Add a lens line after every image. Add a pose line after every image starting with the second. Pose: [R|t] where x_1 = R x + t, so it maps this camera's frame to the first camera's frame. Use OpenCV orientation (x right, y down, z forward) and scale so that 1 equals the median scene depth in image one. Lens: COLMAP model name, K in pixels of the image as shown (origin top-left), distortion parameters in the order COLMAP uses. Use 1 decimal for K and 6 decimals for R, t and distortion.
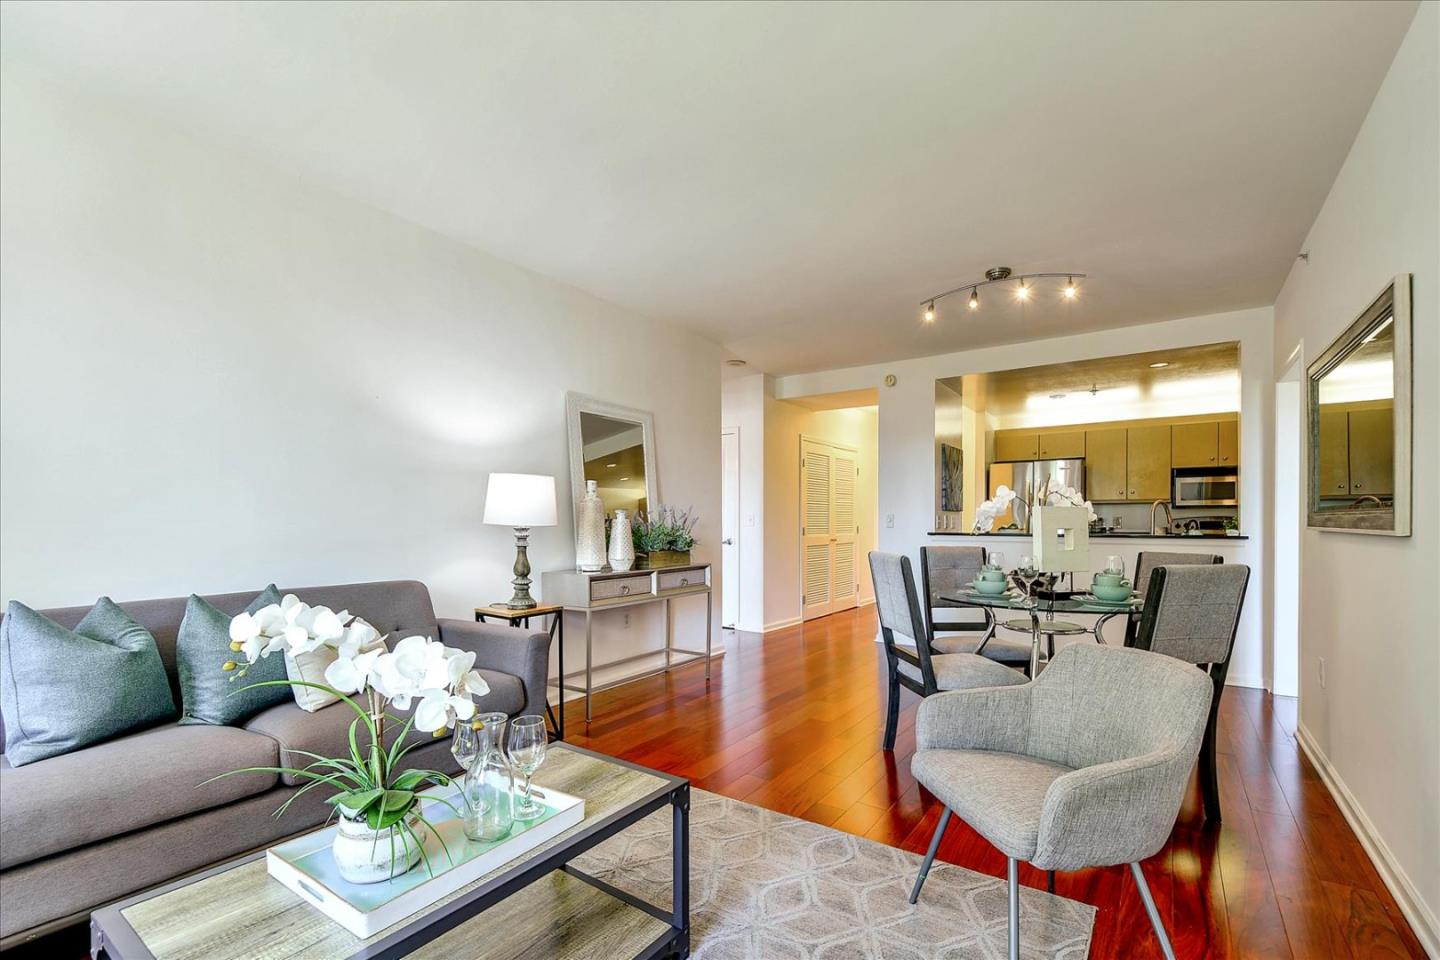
lens RADIAL K [[623.7, 0, 723.2], [0, 623.7, 512.6], [0, 0, 1]] dist [0.027152, 0.000030]
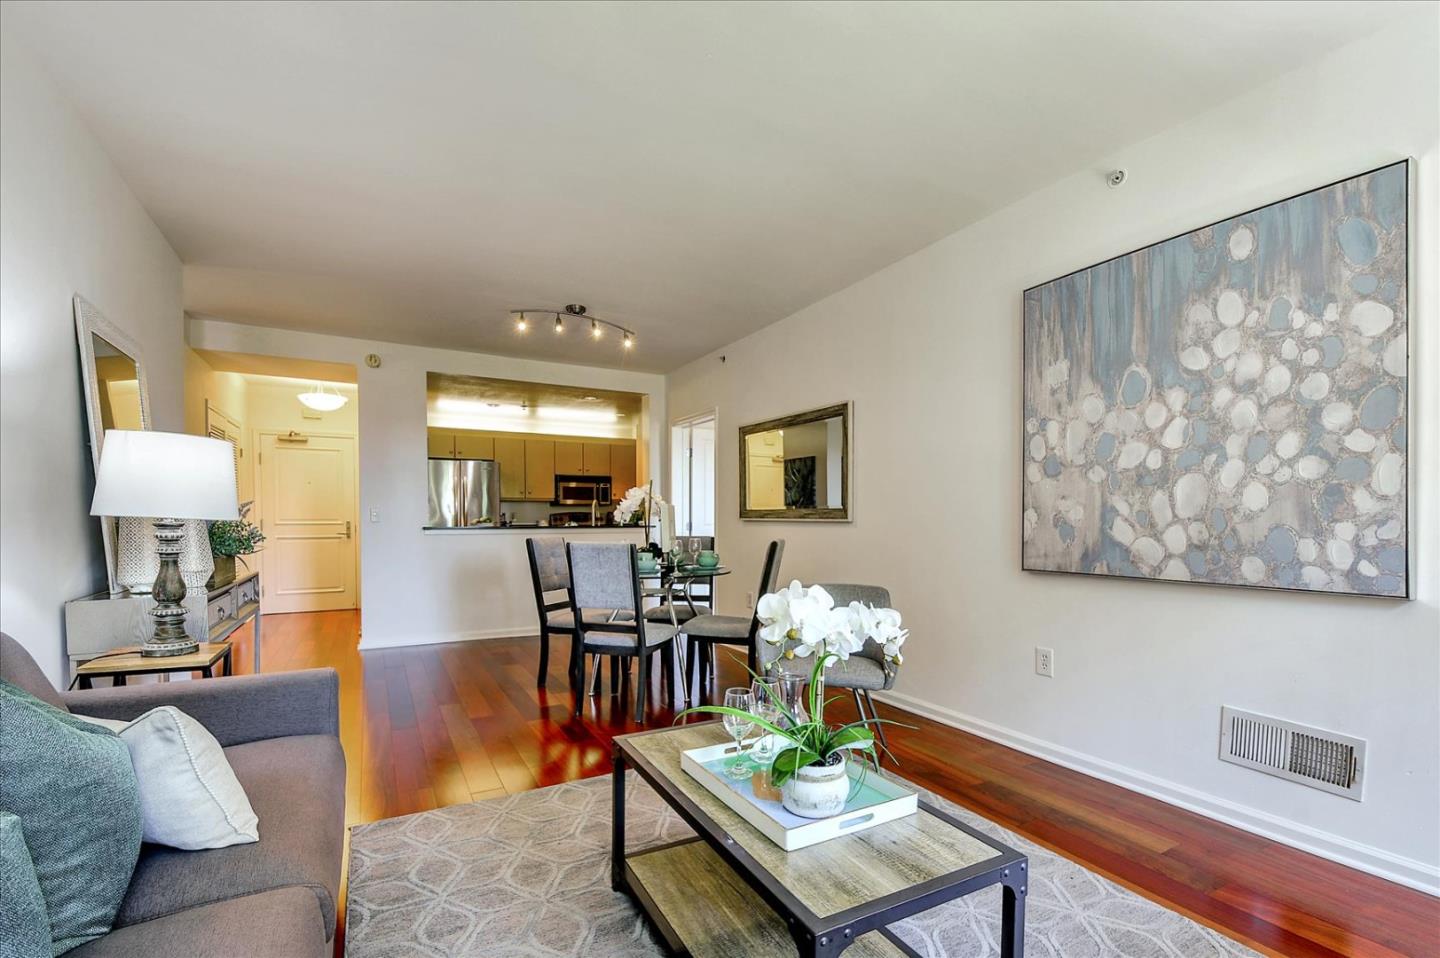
lens RADIAL K [[641.9, 0, 714.9], [0, 641.9, 516.2], [0, 0, 1]] dist [0.002174, 0.000243]
pose [[0.455534, 0.000923, 0.890218, -0.324322], [-0.012777, 0.999903, 0.005501, 0.003421], [-0.890127, -0.013880, 0.455501, 0.119745]]
